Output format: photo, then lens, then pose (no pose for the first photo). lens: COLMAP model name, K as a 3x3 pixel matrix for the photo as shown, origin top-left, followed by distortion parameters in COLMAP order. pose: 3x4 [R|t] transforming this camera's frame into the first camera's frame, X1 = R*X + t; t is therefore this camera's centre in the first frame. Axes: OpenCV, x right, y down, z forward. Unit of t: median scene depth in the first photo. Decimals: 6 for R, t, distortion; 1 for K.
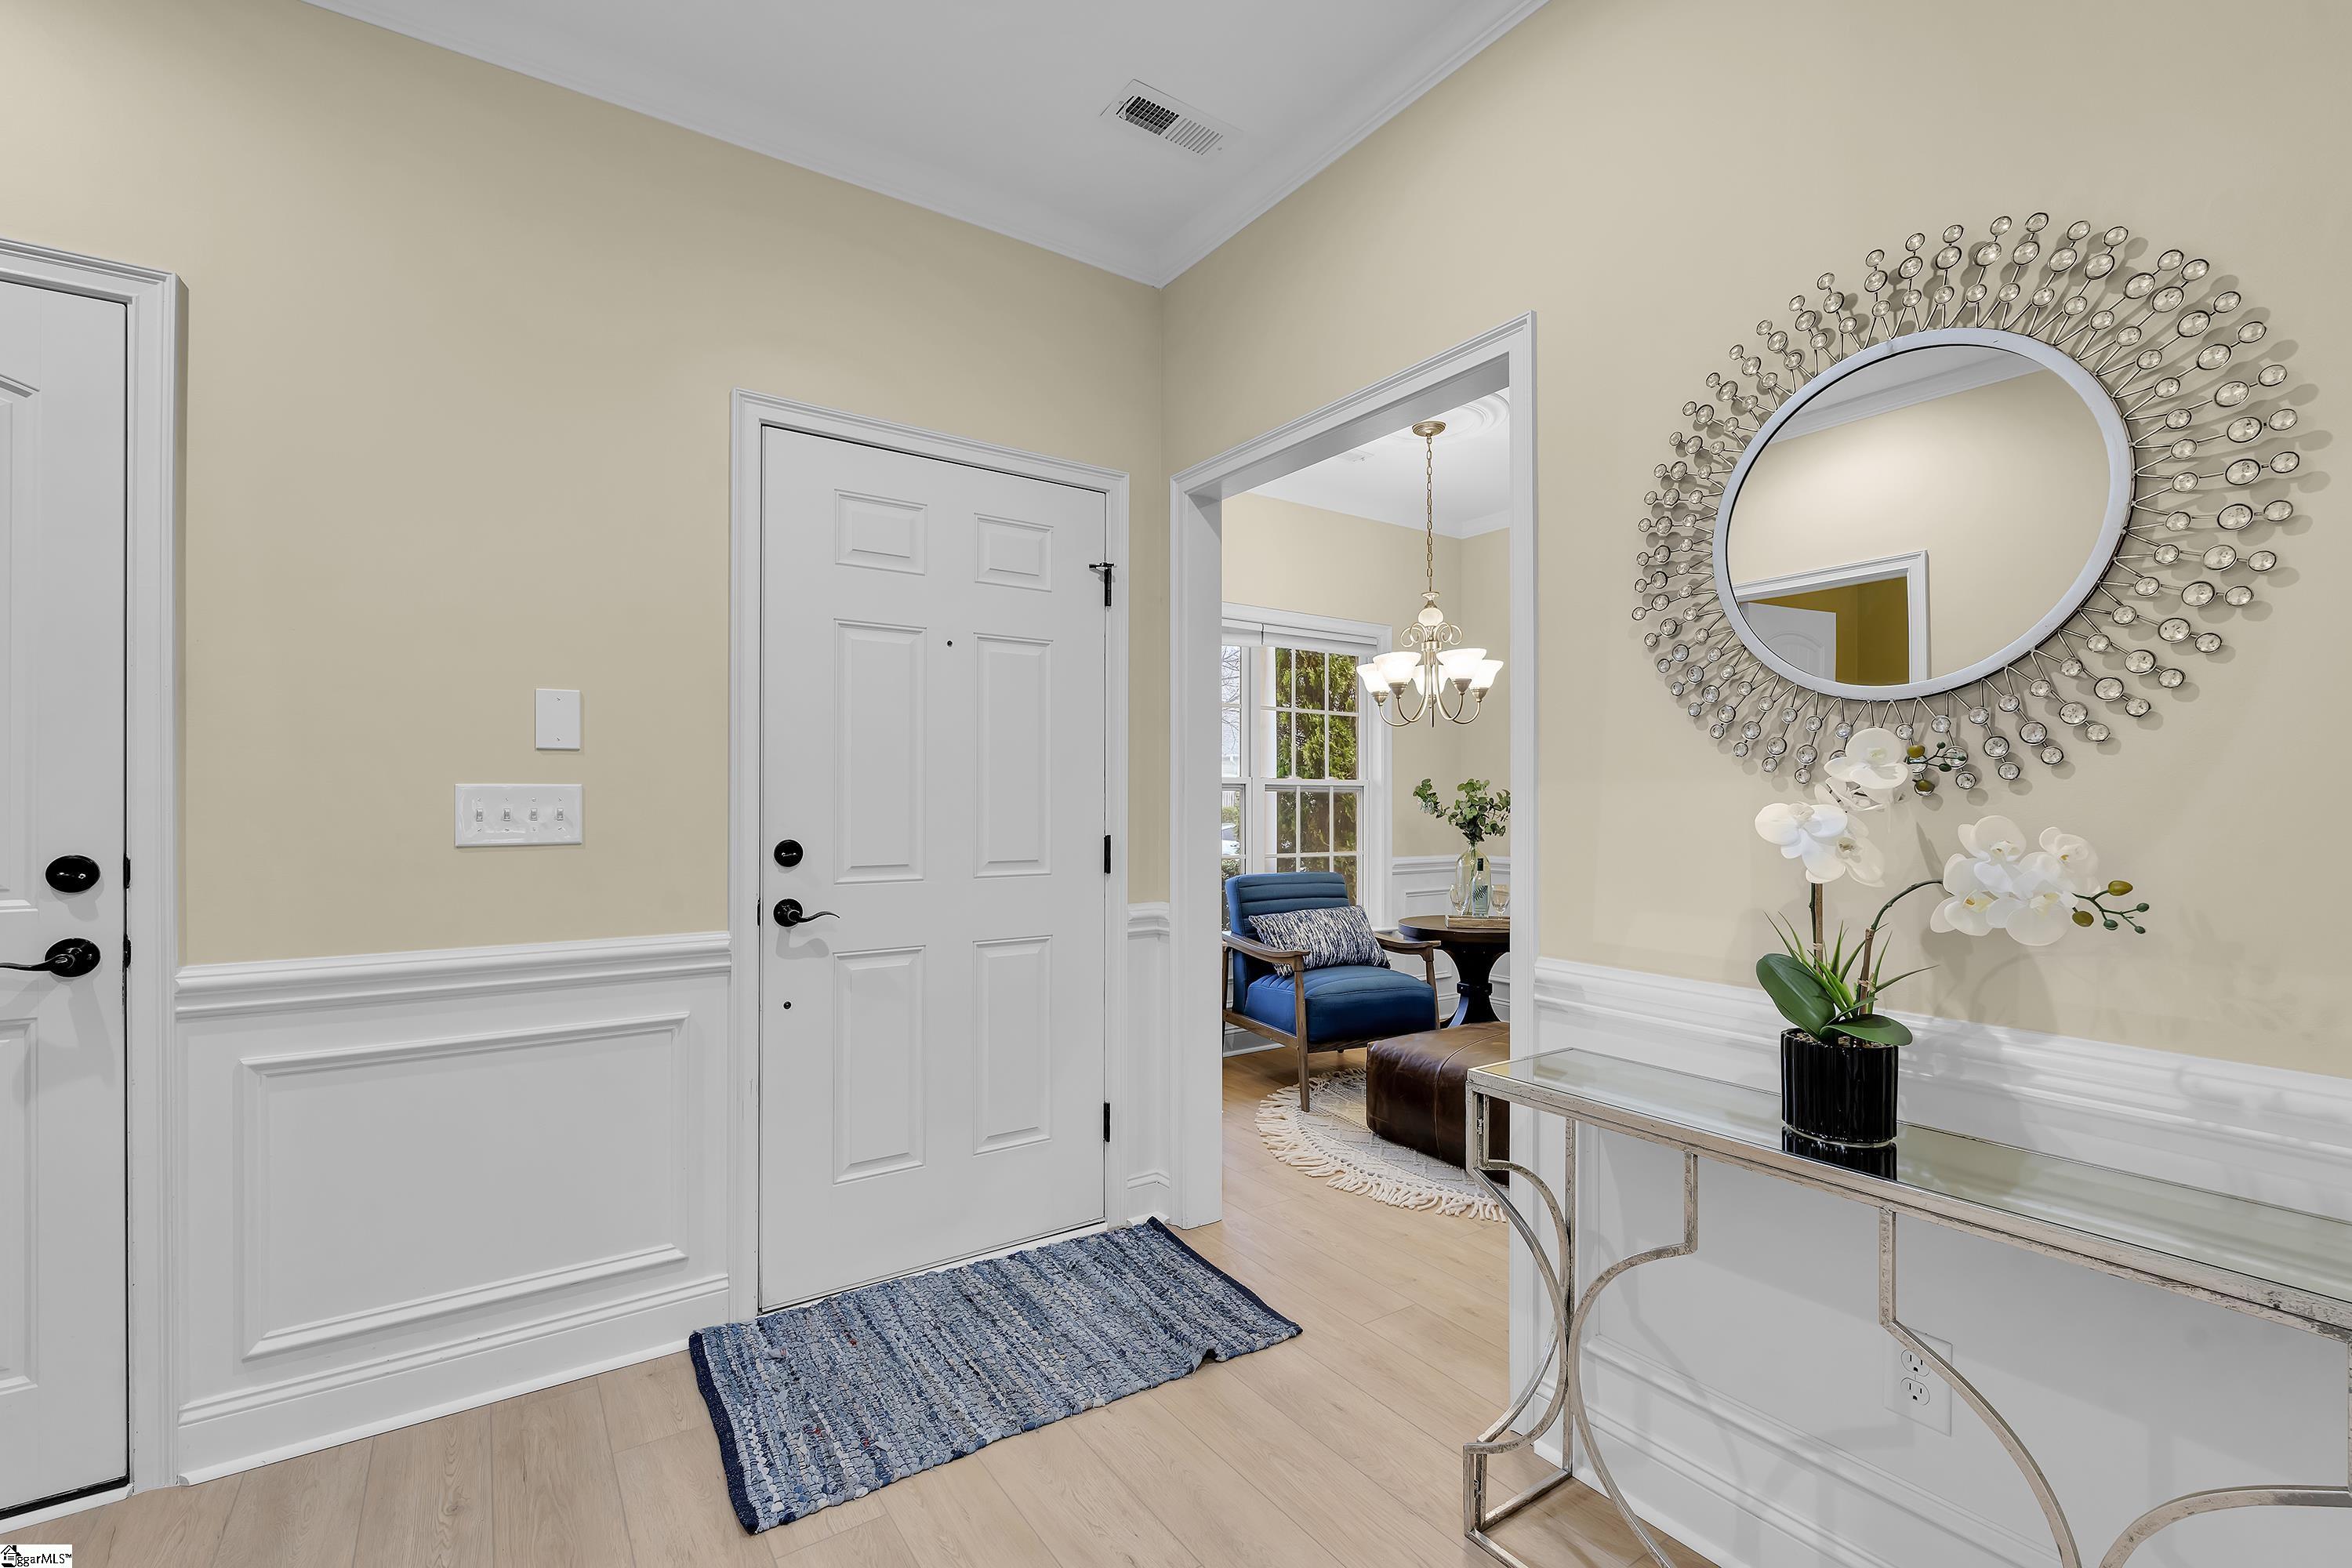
lens RADIAL K [[1011.1, 0, 1176.7], [0, 1011.1, 791.3], [0, 0, 1]] dist [0.001479, 0.000192]
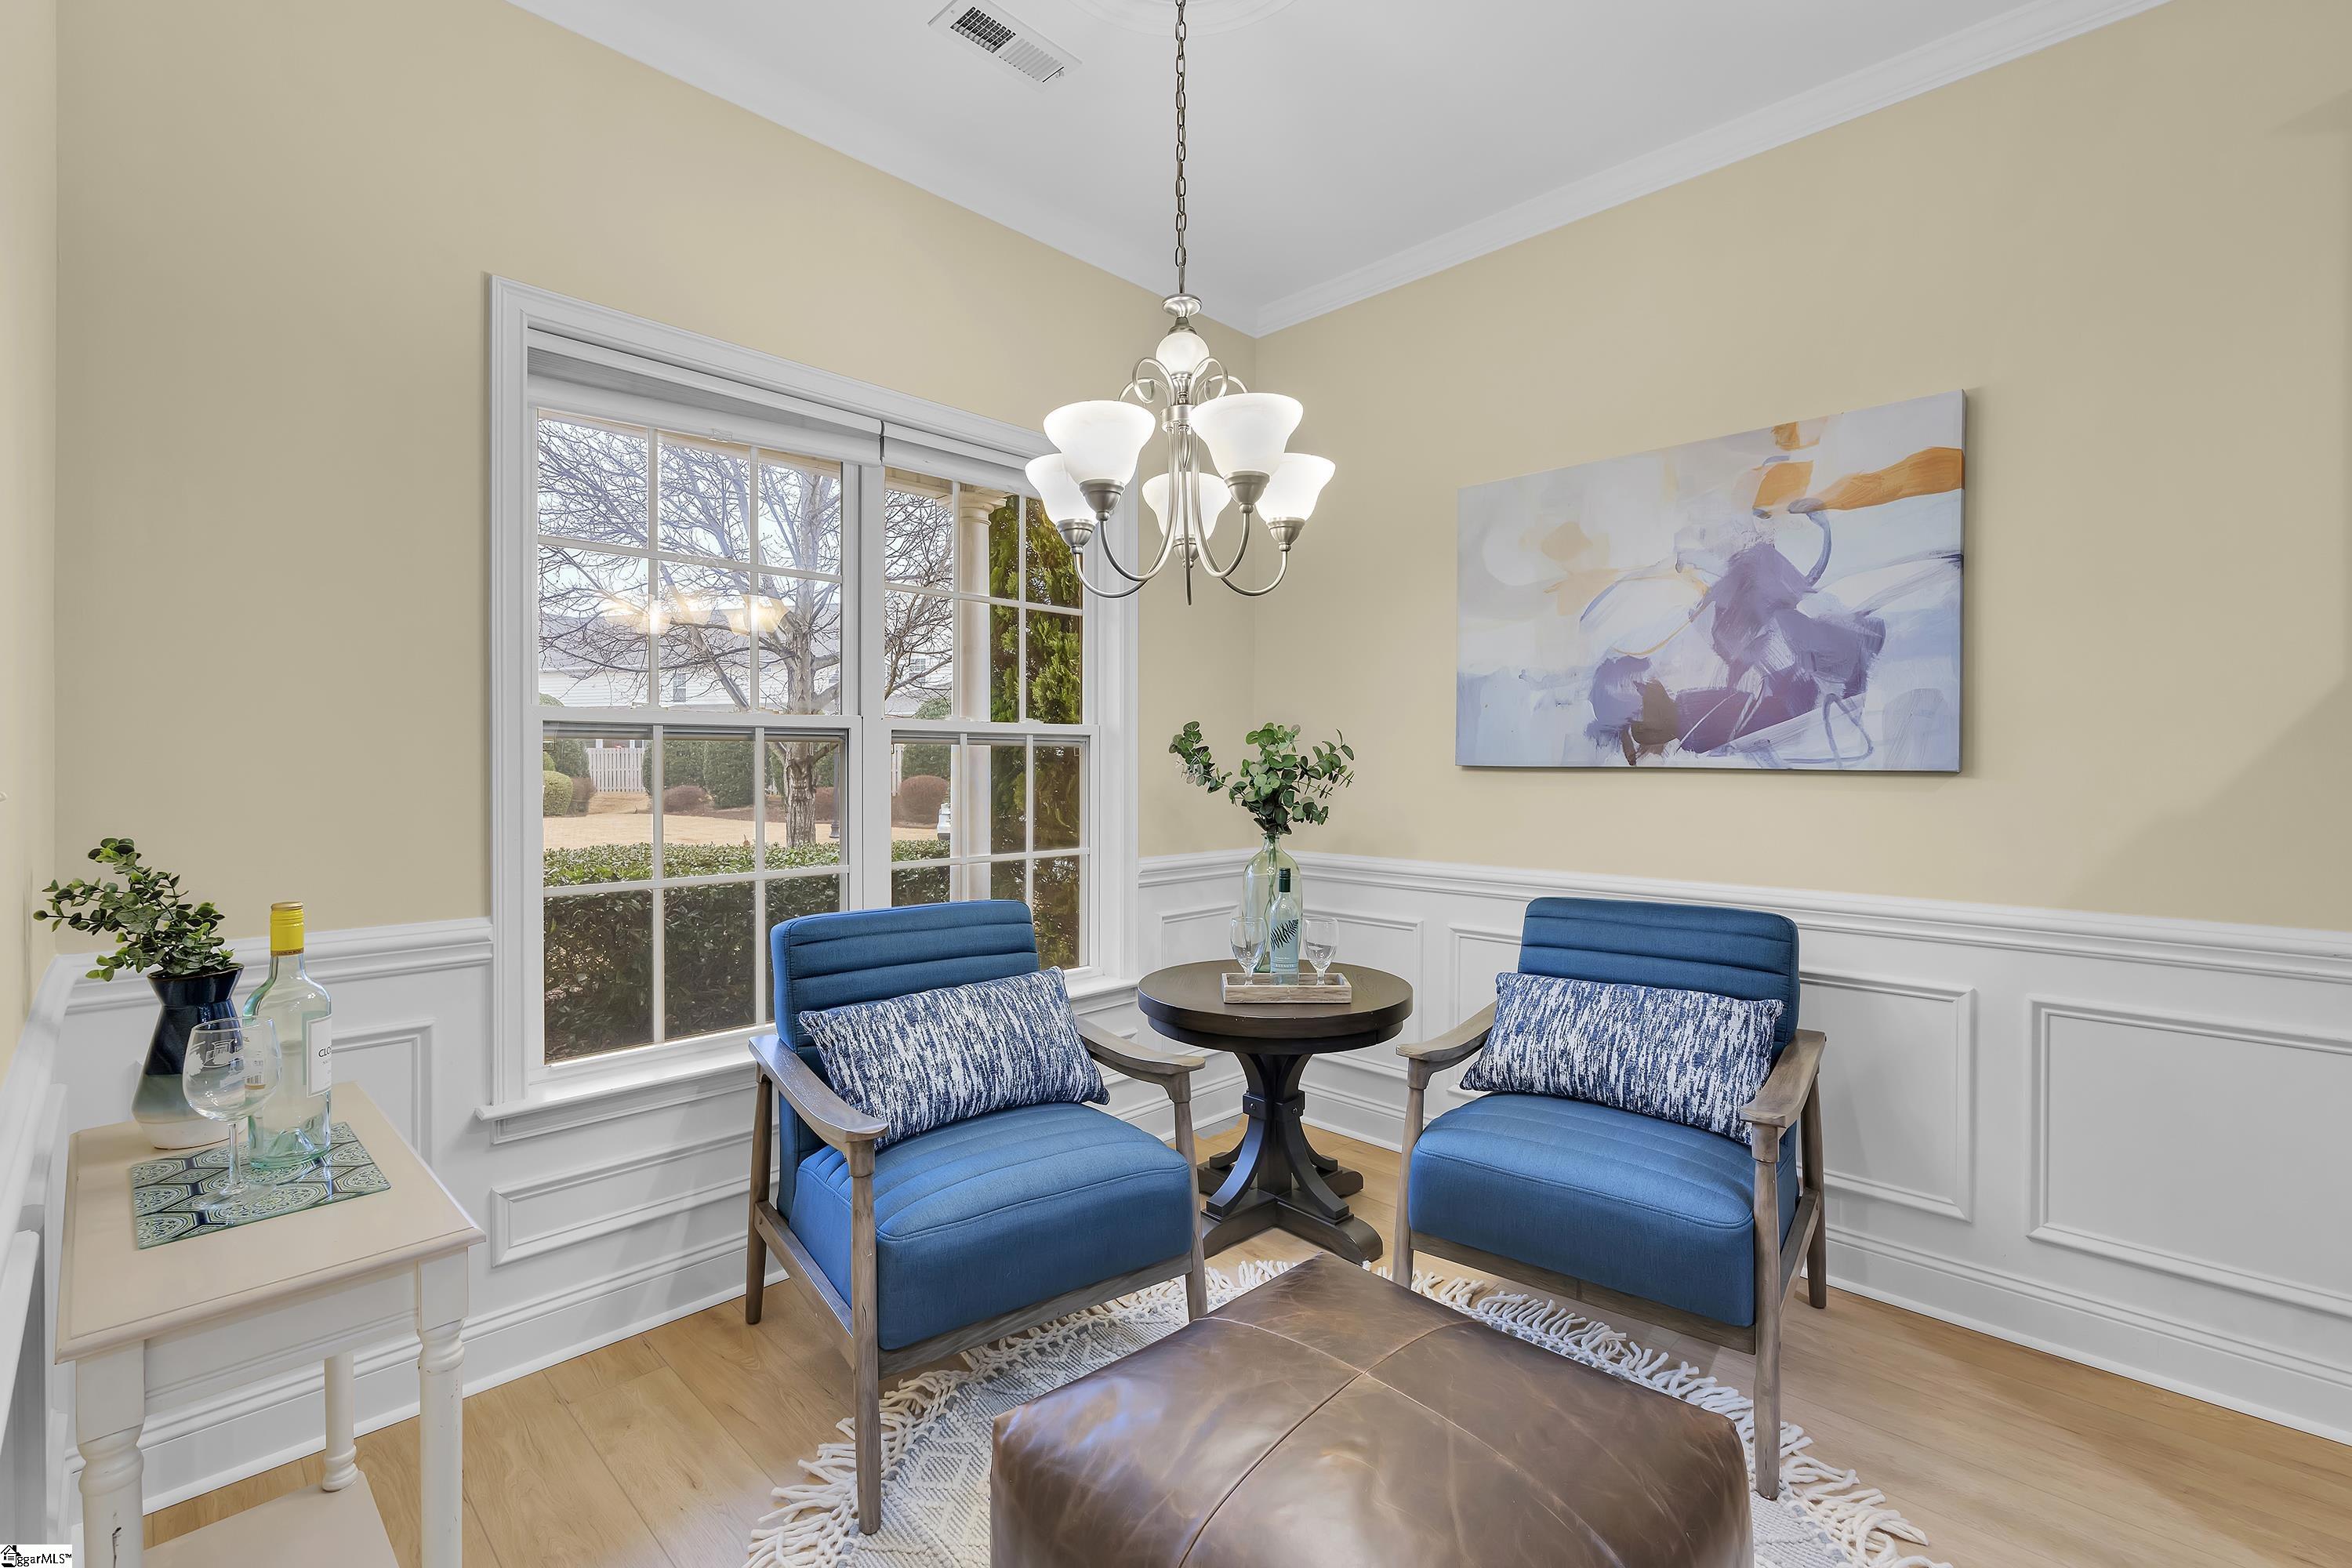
lens RADIAL K [[1037.5, 0, 1179.7], [0, 1037.5, 751.3], [0, 0, 1]] dist [-0.000293, -0.000058]
pose [[0.981134, 0.003249, 0.193302, 0.134105], [-0.003169, 0.999995, -0.000722, 0.004480], [-0.193303, 0.000095, 0.981139, 0.454799]]
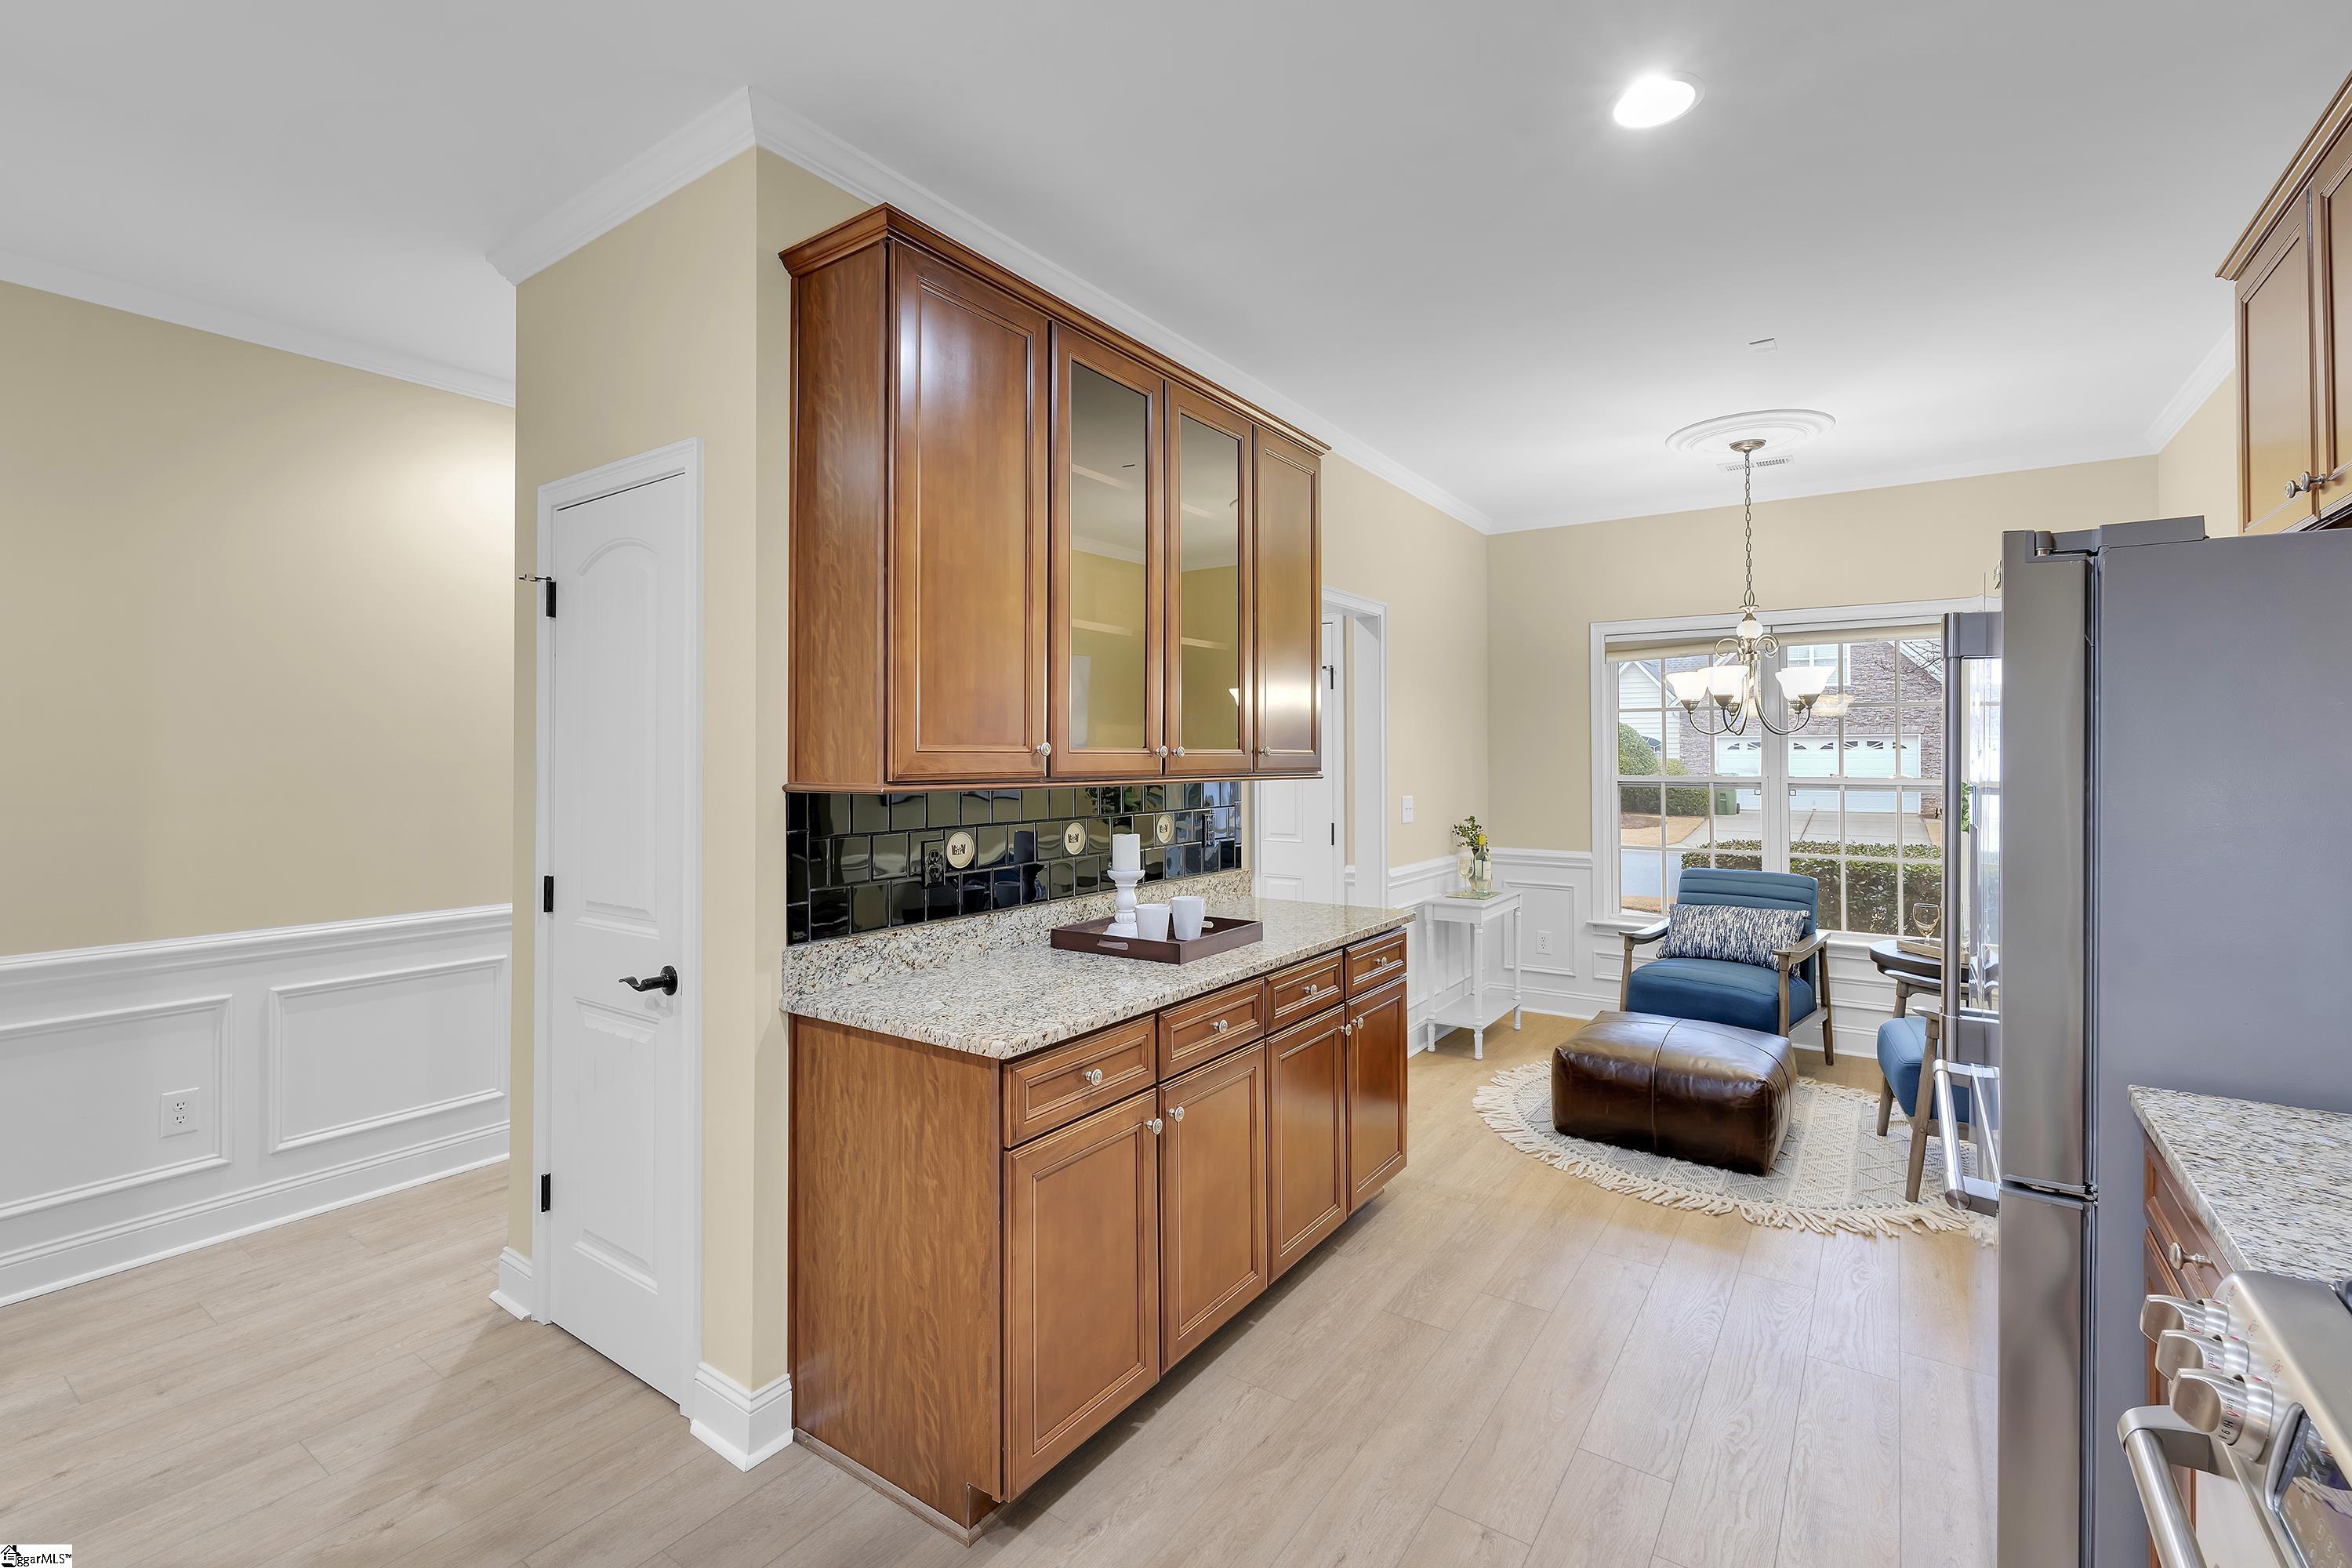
lens RADIAL K [[1037.5, 0, 1179.7], [0, 1037.5, 751.3], [0, 0, 1]] dist [-0.000293, -0.000058]
pose [[0.350451, -0.003601, -0.936574, 0.864972], [0.011492, 0.999934, 0.000456, -0.047606], [0.936511, -0.010923, 0.350469, 0.076434]]
